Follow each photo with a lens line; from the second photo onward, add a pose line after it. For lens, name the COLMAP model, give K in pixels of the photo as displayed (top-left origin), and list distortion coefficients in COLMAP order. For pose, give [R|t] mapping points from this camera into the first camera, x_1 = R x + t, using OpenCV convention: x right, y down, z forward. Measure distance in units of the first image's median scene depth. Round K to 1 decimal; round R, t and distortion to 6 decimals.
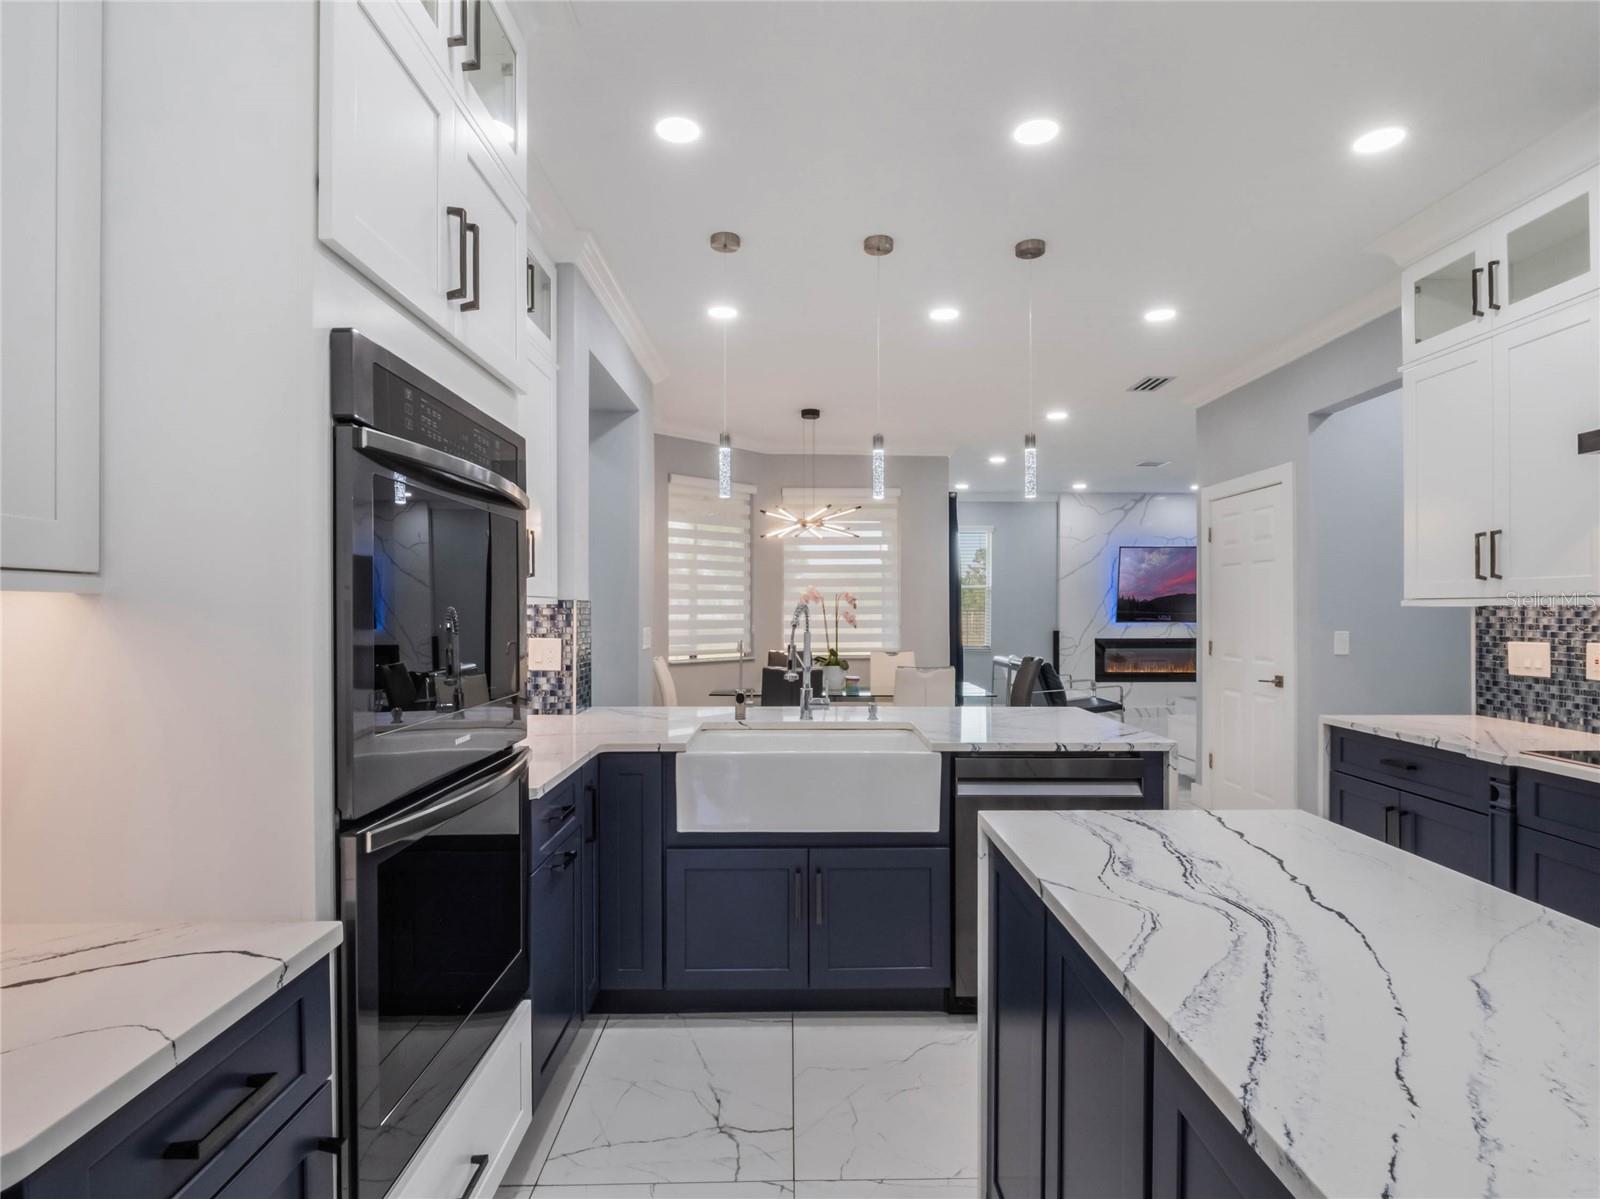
lens RADIAL K [[827.8, 0, 812.1], [0, 827.8, 602.5], [0, 0, 1]] dist [-0.005193, -0.005774]
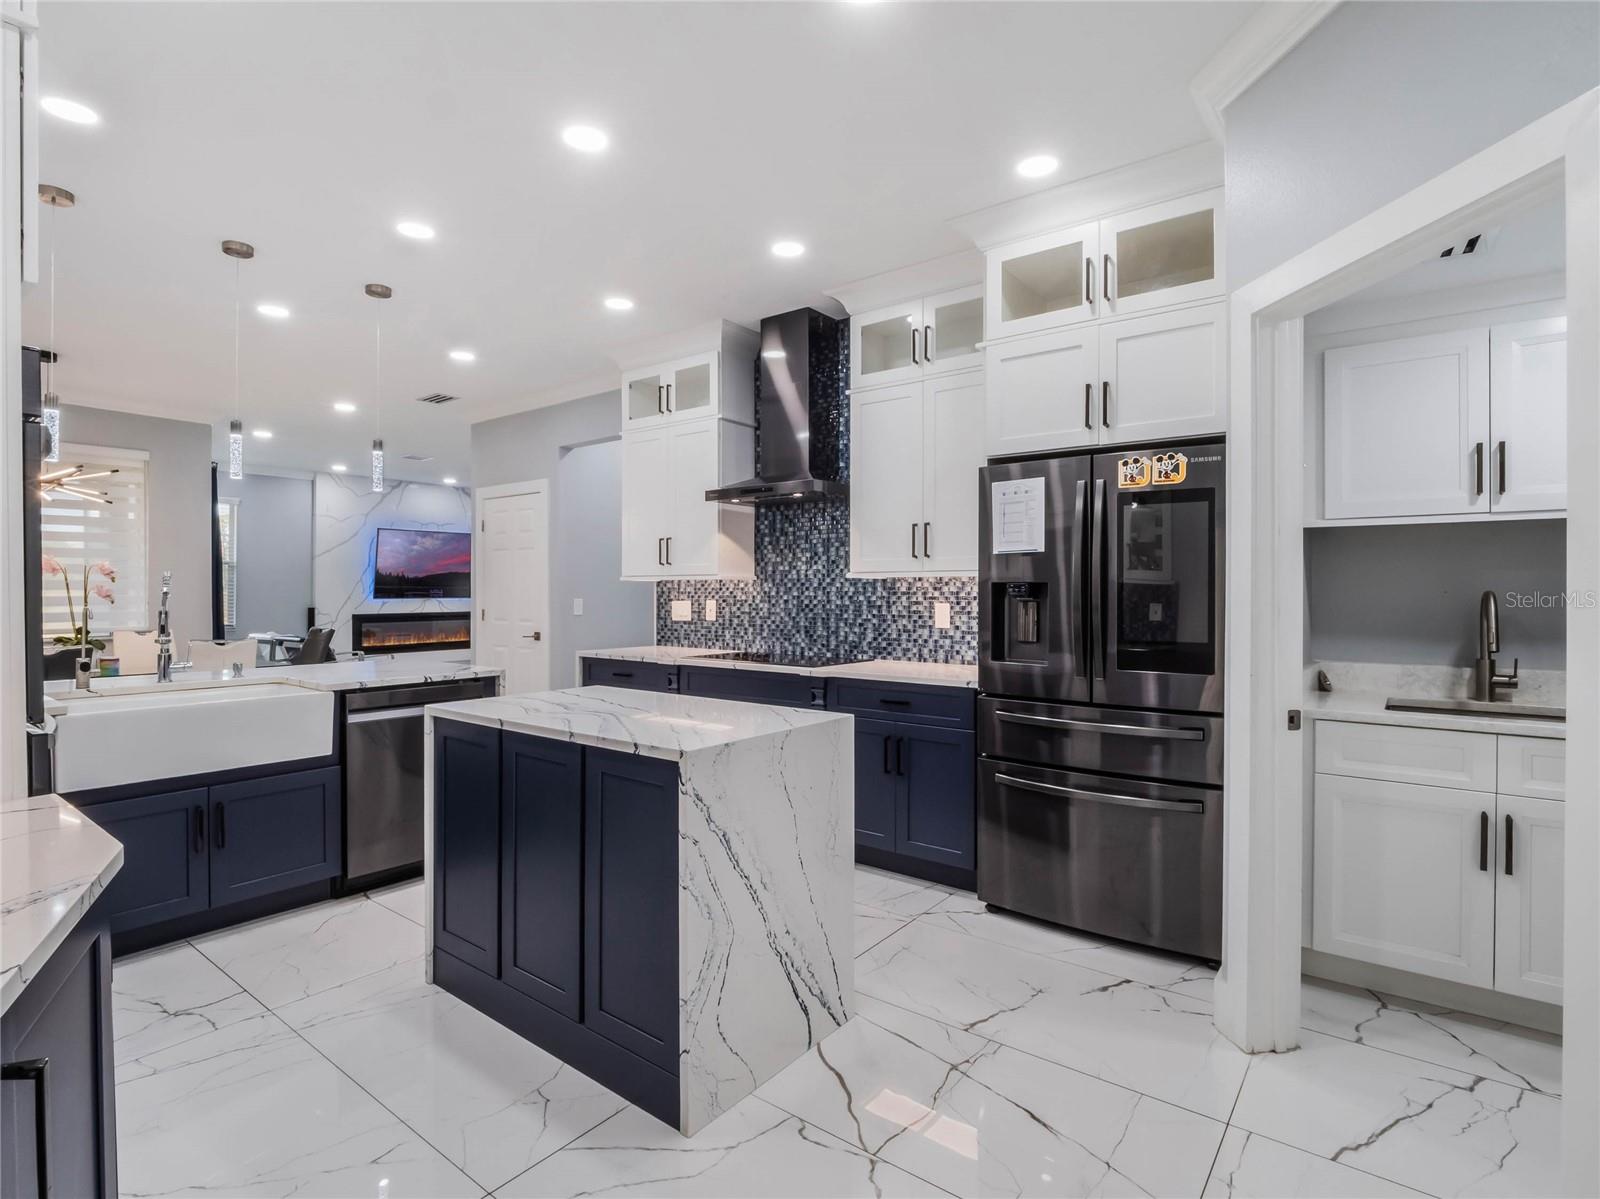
lens RADIAL K [[803.3, 0, 805.6], [0, 803.3, 588.6], [0, 0, 1]] dist [-0.003598, -0.008486]
pose [[0.628763, 0.000135, 0.777597, -0.277179], [-0.005142, 0.999979, 0.003984, 0.012017], [-0.777580, -0.006503, 0.628751, -0.267906]]
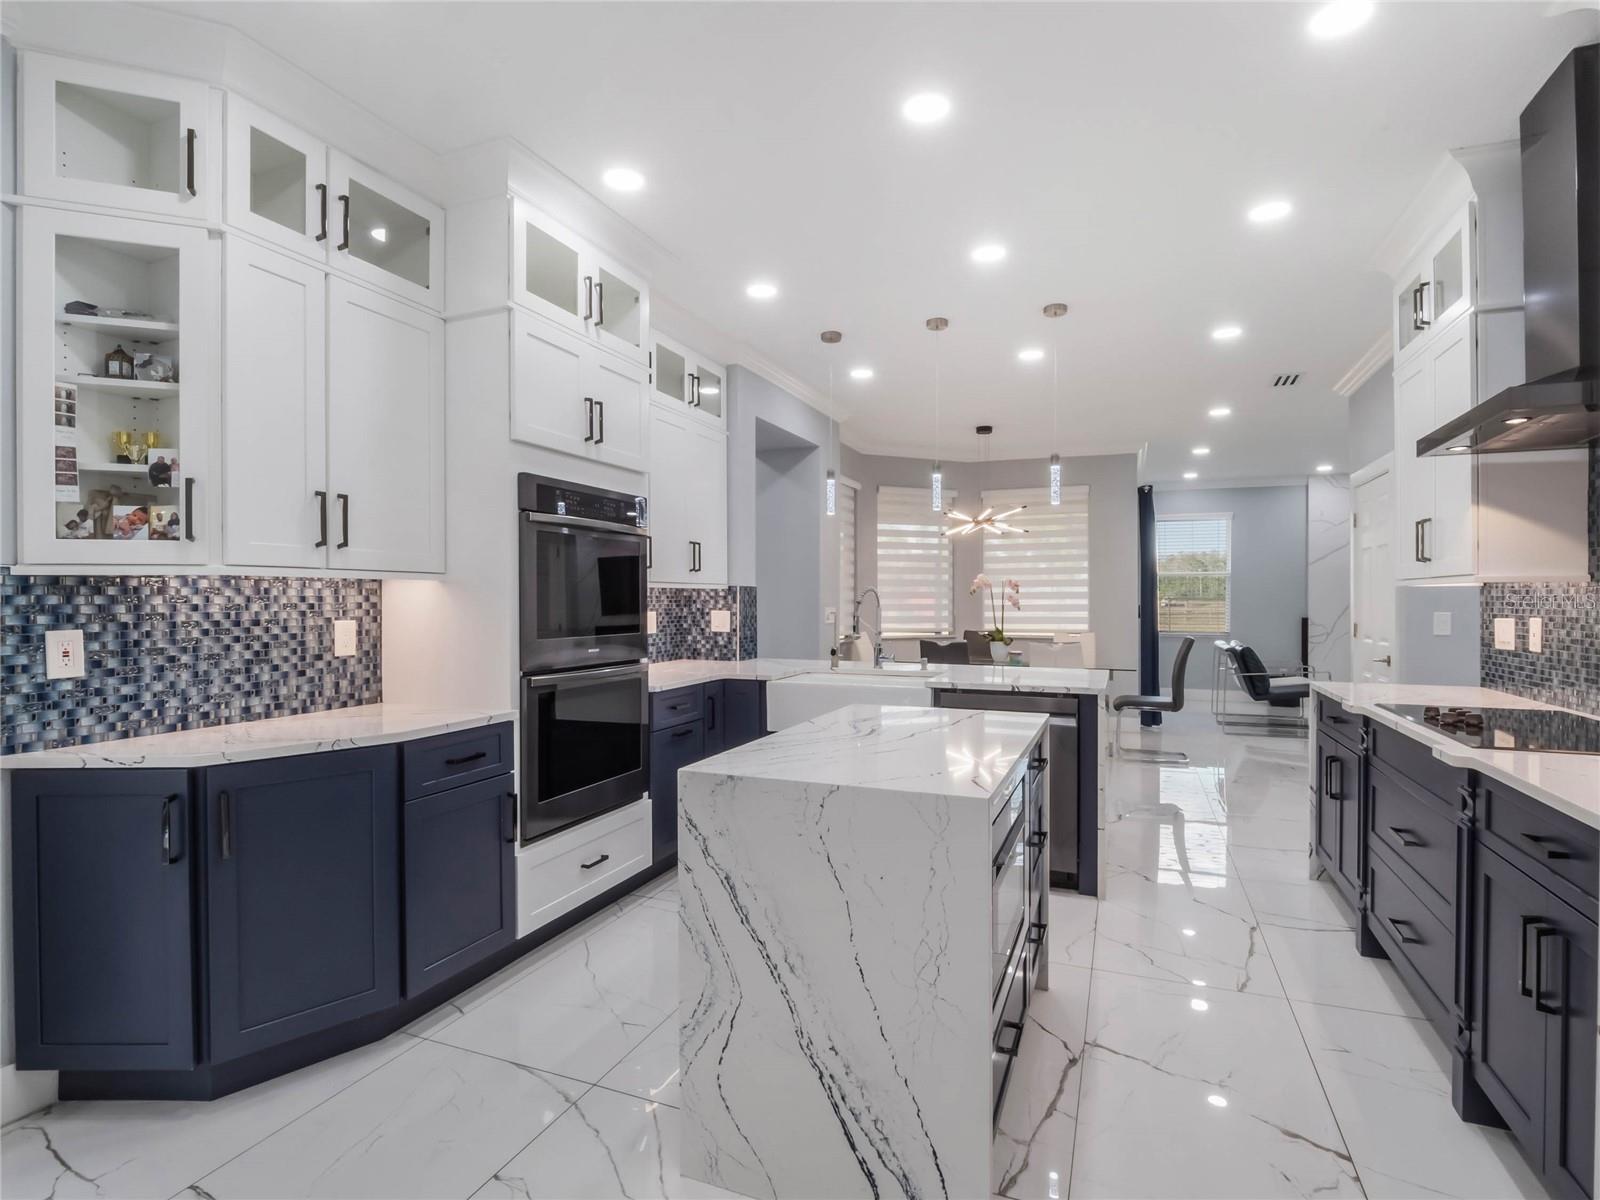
lens RADIAL K [[803.3, 0, 802.9], [0, 803.3, 600.5], [0, 0, 1]] dist [-0.003598, -0.008486]
pose [[0.918578, 0.000086, -0.395240, 0.406603], [0.003621, 0.999956, 0.008633, 0.011293], [0.395223, -0.009361, 0.918537, -0.309968]]
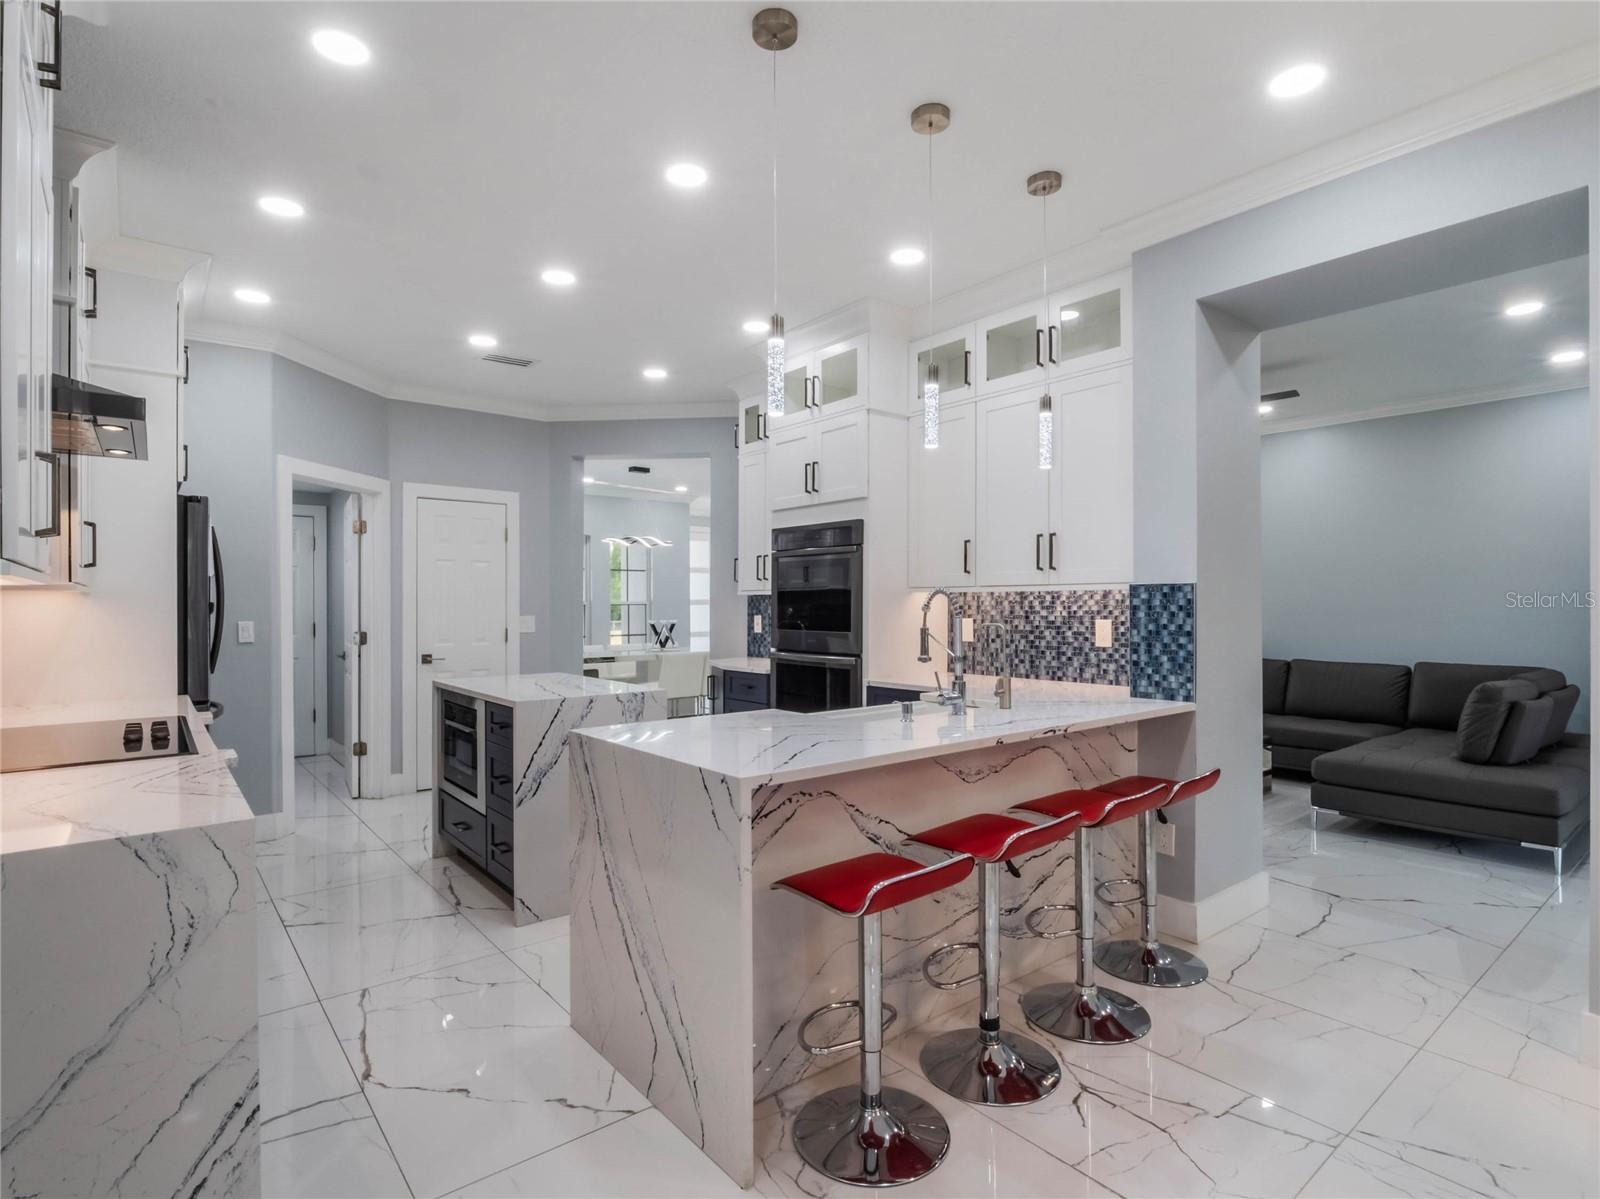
lens RADIAL K [[827.8, 0, 804.9], [0, 827.8, 603.4], [0, 0, 1]] dist [-0.005193, -0.005774]
pose [[-0.790193, -0.004802, -0.612840, 0.659581], [0.001732, 0.999948, -0.010069, 0.030331], [0.612856, -0.009018, -0.790143, 1.568216]]
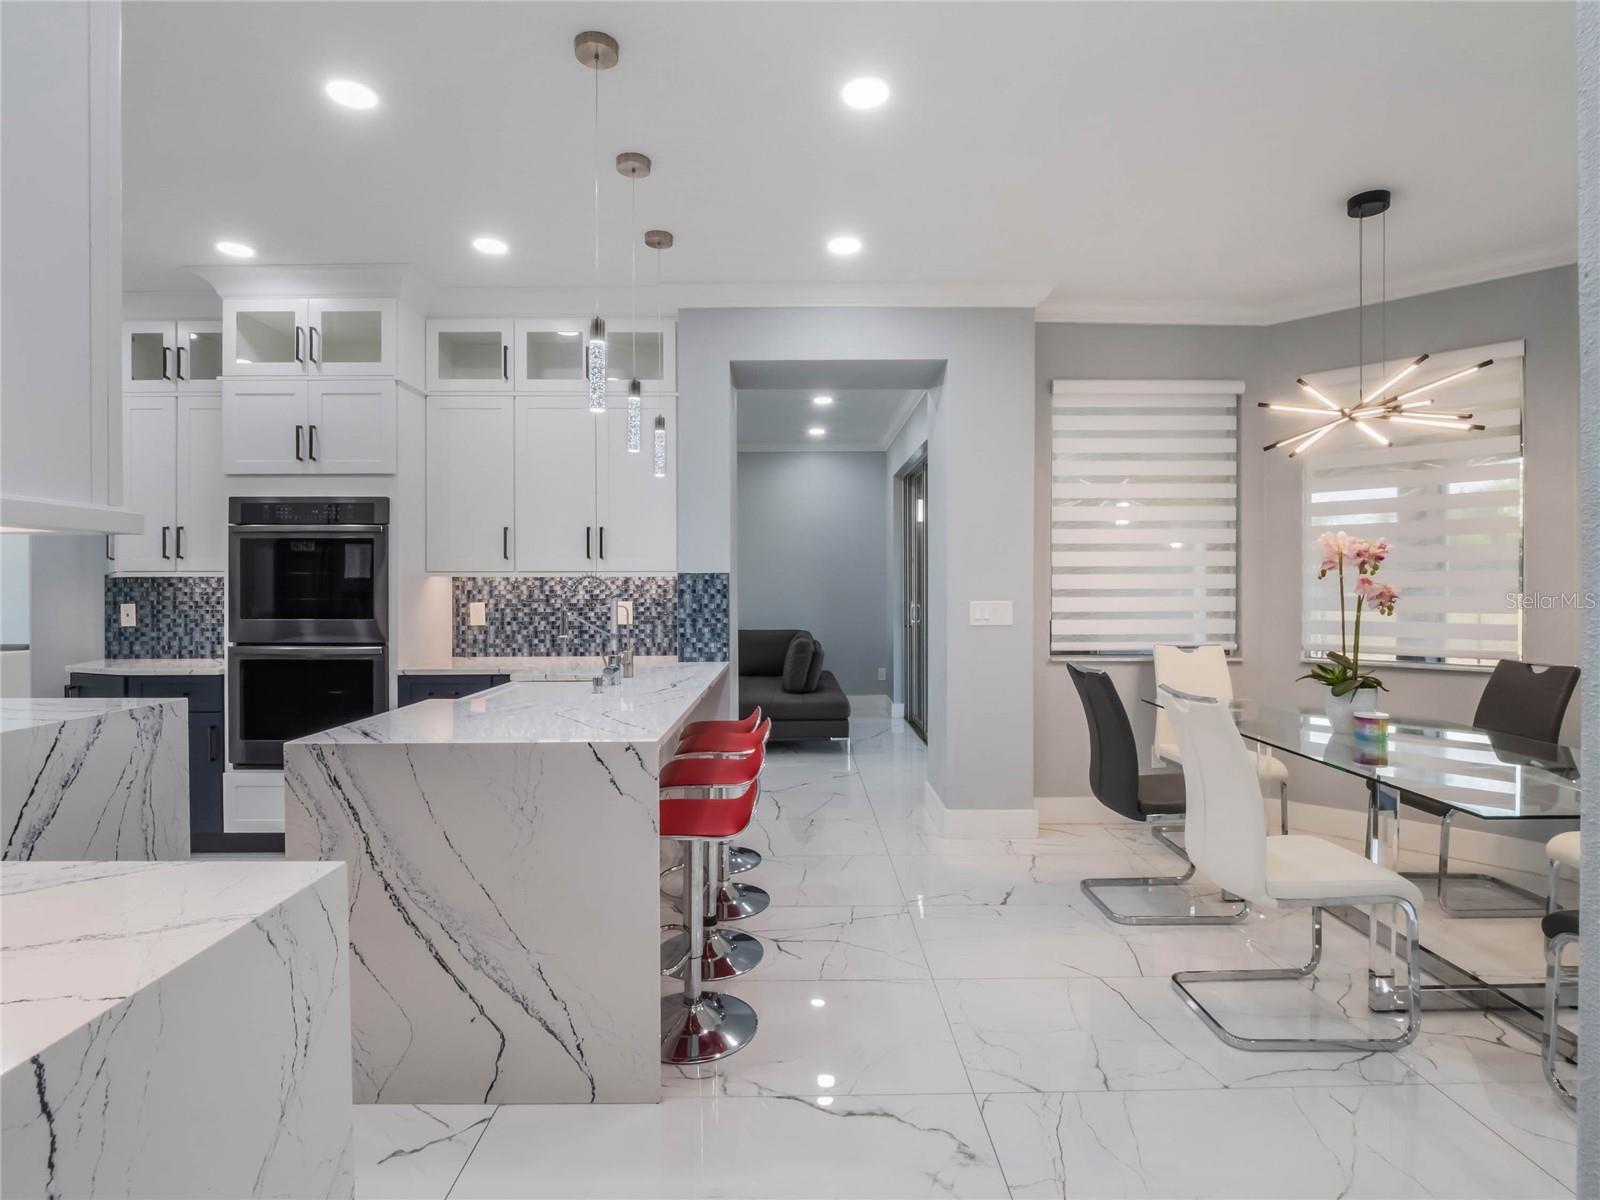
lens RADIAL K [[803.3, 0, 806.6], [0, 803.3, 596.2], [0, 0, 1]] dist [-0.003598, -0.008486]
pose [[-0.010869, 0.004081, -0.999933, 0.962363], [0.009238, 0.999949, 0.003981, 0.030637], [0.999898, -0.009194, -0.010906, 1.219246]]
